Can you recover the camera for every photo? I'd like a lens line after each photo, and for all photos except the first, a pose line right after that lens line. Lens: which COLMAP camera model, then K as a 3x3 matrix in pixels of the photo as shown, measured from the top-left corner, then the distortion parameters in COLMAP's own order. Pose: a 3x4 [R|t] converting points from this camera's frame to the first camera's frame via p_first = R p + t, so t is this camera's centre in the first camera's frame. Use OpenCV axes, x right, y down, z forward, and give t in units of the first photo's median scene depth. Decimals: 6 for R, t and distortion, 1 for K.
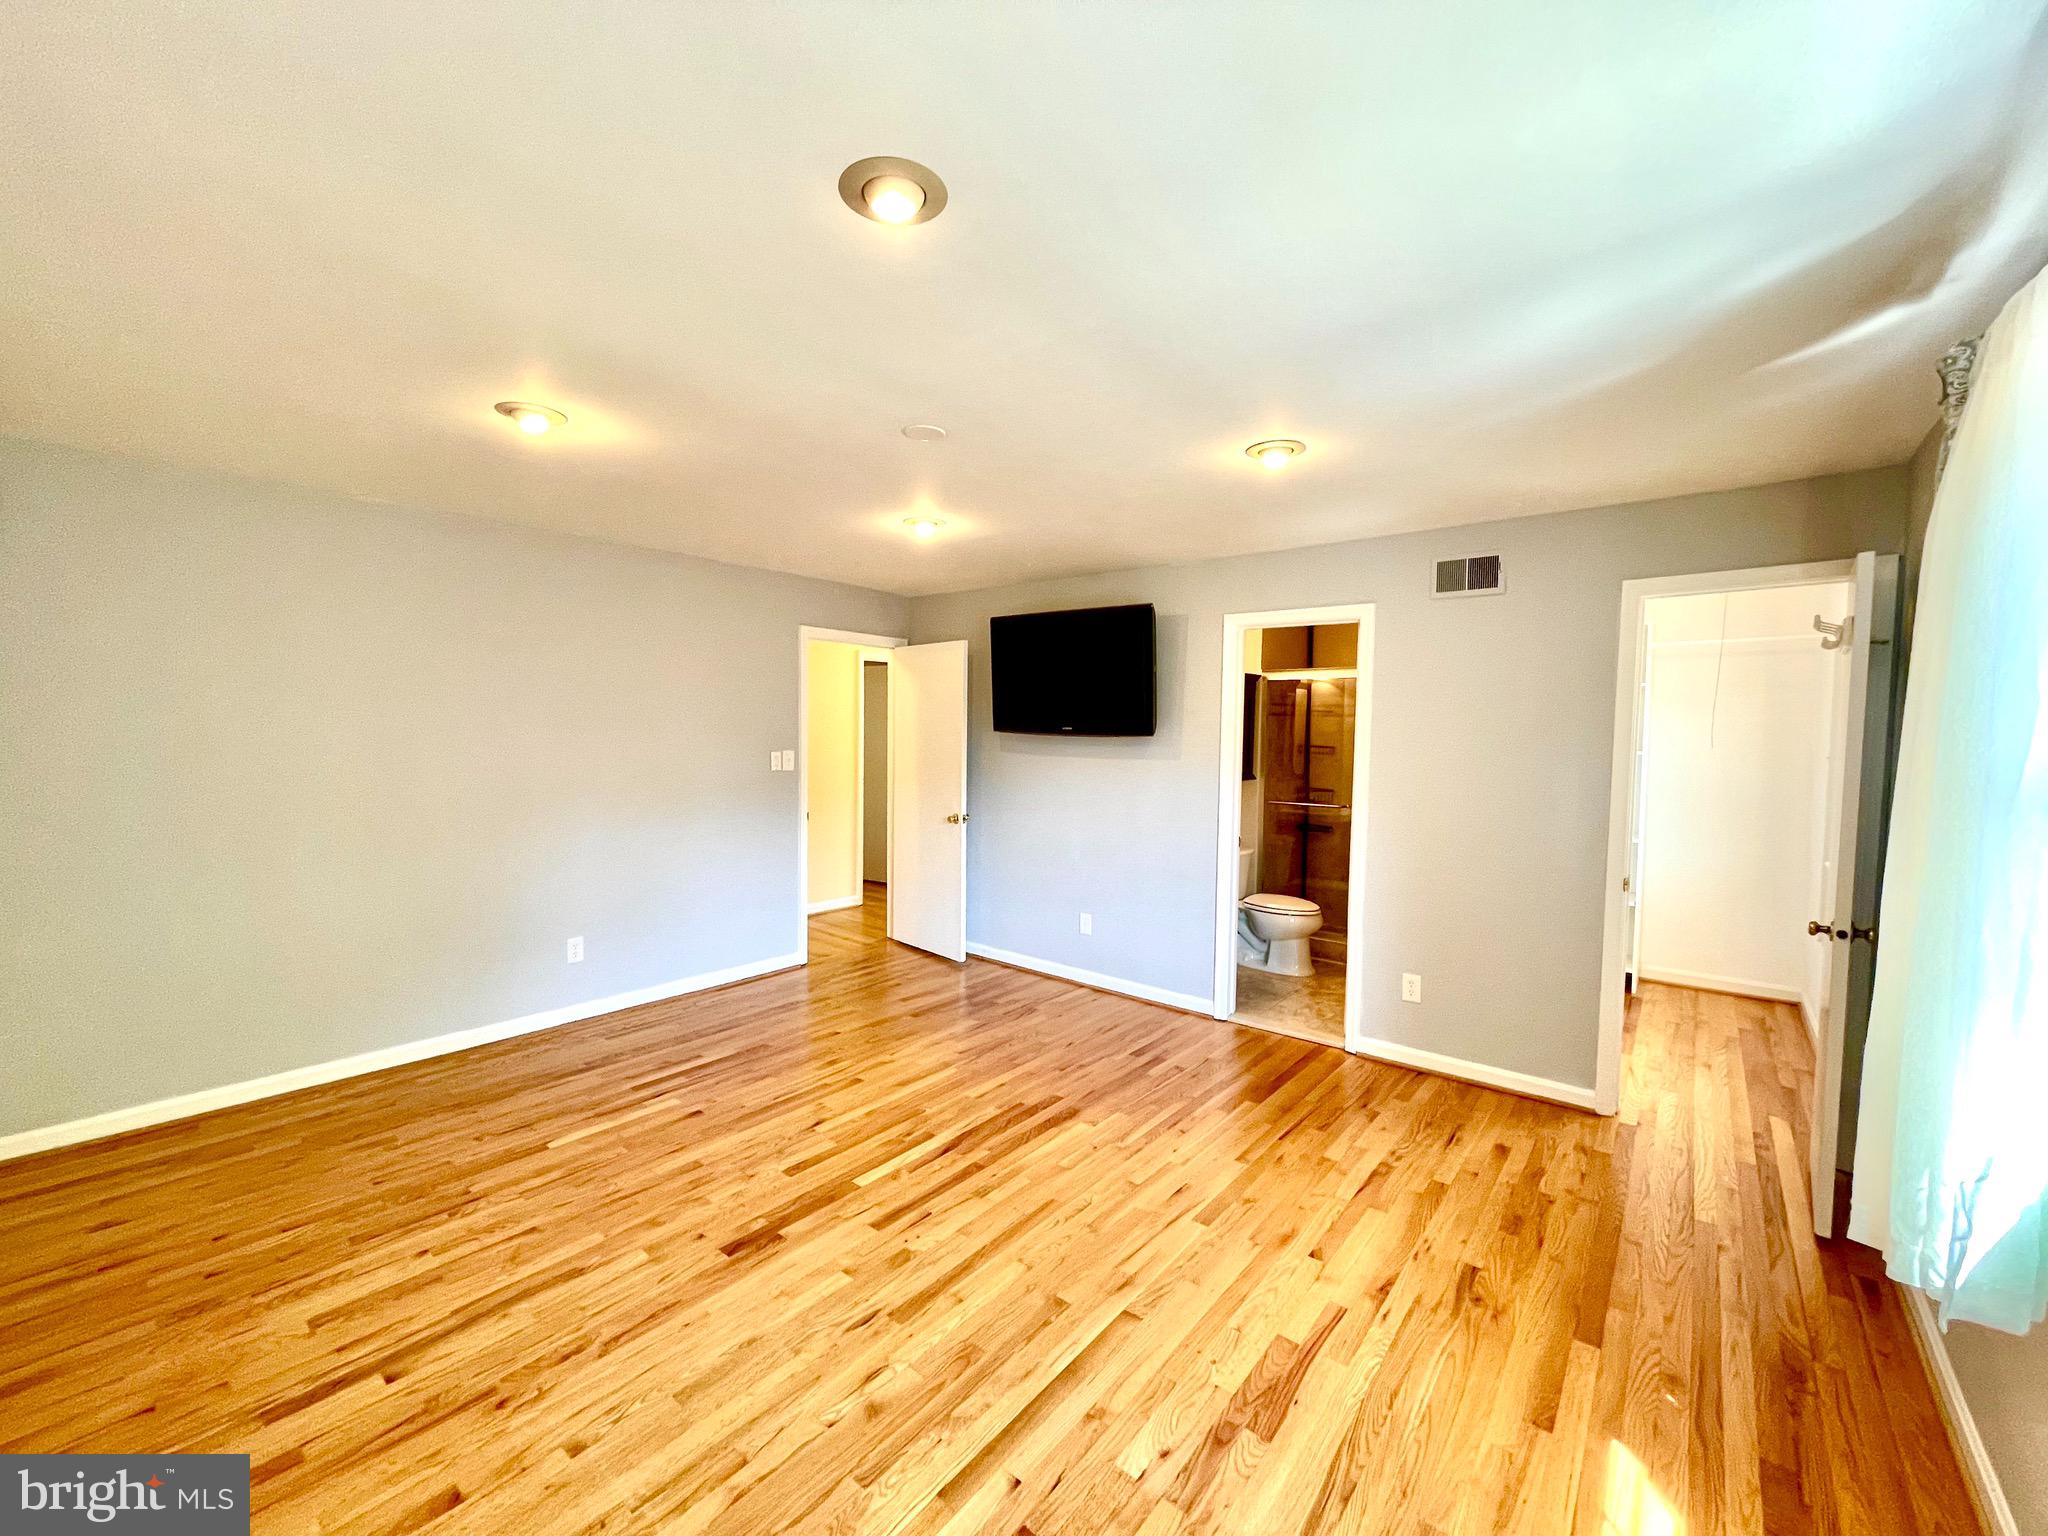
lens RADIAL K [[828.4, 0, 1028.7], [0, 828.4, 782.2], [0, 0, 1]] dist [-0.000398, 0.000202]
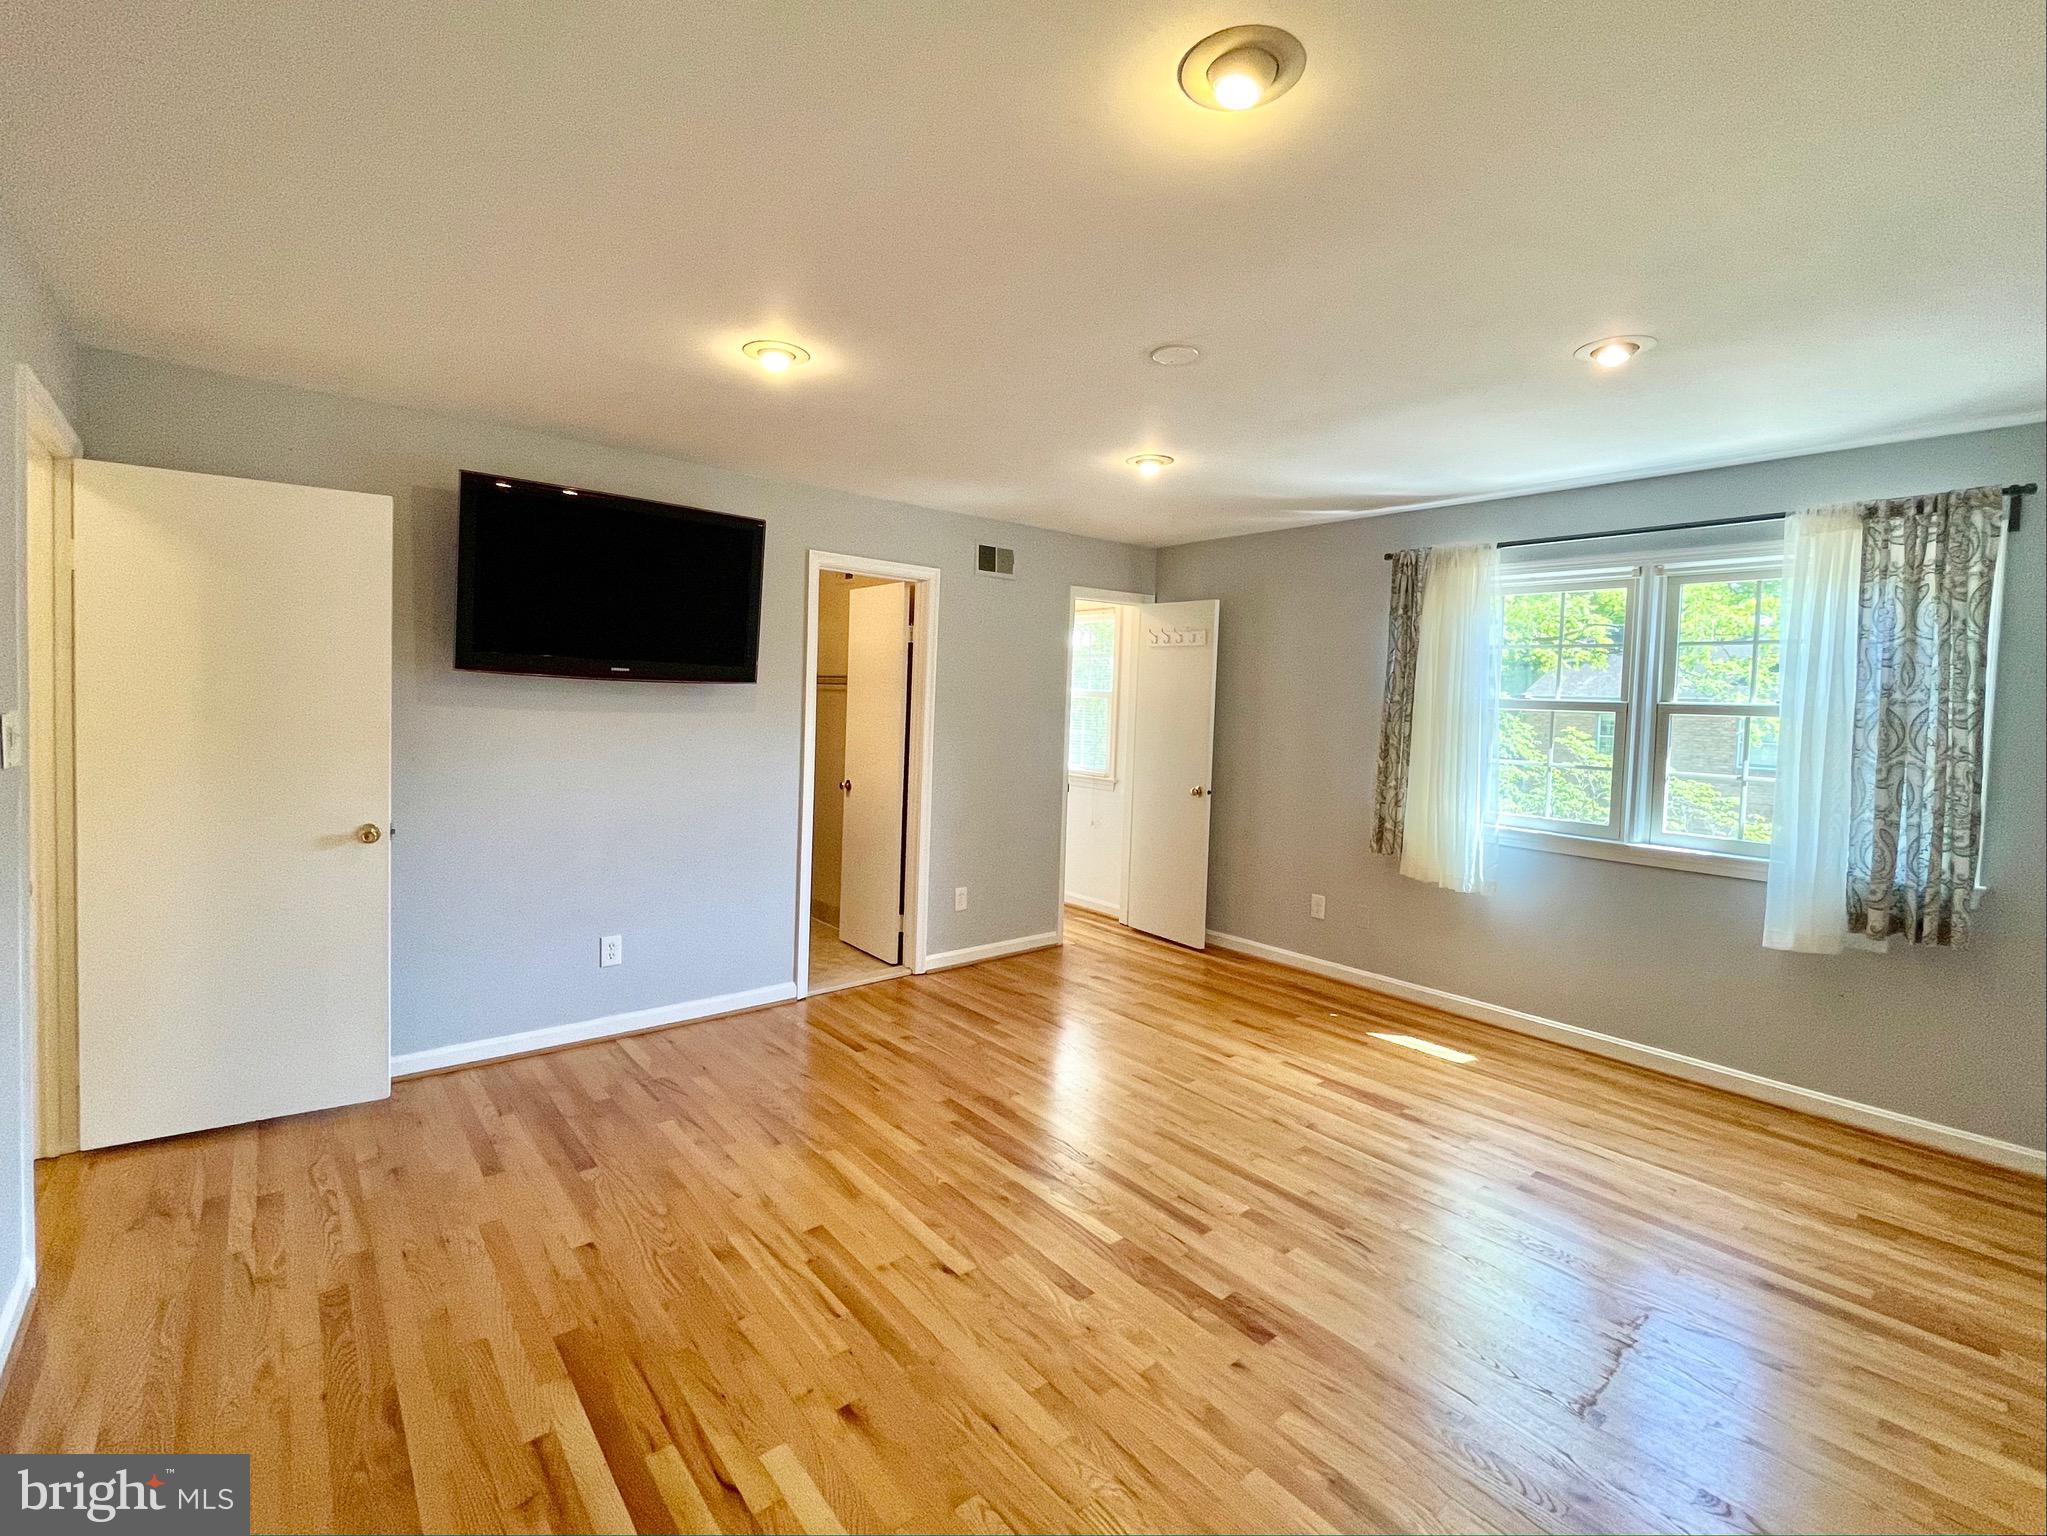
lens RADIAL K [[887.6, 0, 1025.7], [0, 887.6, 759.0], [0, 0, 1]] dist [0.000726, 0.000676]
pose [[0.195413, -0.073049, 0.977997, -0.804121], [0.034985, 0.997107, 0.067486, -0.038771], [-0.980097, 0.021027, 0.197403, 0.696273]]
